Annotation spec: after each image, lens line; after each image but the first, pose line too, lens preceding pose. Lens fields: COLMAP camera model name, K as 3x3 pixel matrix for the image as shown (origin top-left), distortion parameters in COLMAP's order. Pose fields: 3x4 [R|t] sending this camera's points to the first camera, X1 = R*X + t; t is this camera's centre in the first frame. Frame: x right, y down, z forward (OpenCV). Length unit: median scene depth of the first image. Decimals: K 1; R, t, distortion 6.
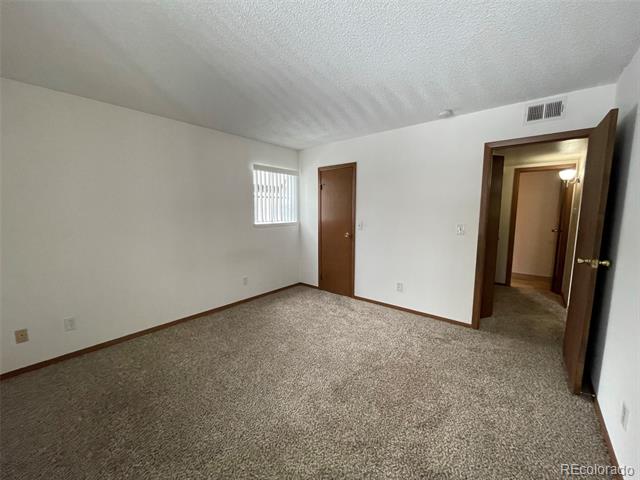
lens RADIAL K [[257.4, 0, 320.0], [0, 257.4, 244.0], [0, 0, 1]] dist [-0.001502, 0.000764]
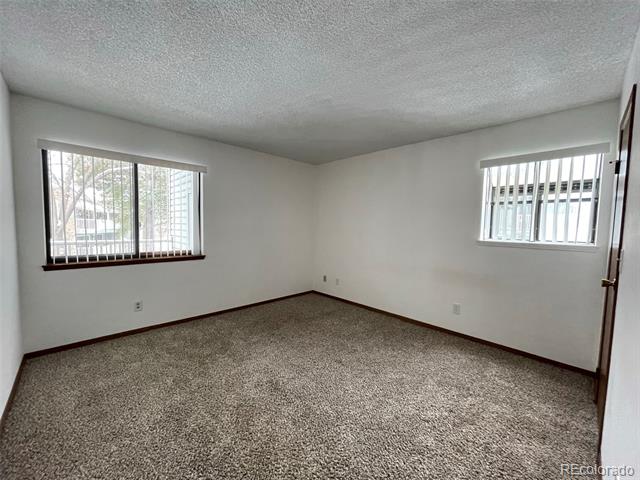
lens RADIAL K [[257.4, 0, 320.1], [0, 257.4, 237.1], [0, 0, 1]] dist [-0.001502, 0.000764]
pose [[-0.107611, 0.063209, -0.992182, 0.546578], [-0.133150, 0.988070, 0.077388, -0.084981], [0.985237, 0.140436, -0.097911, 0.630522]]
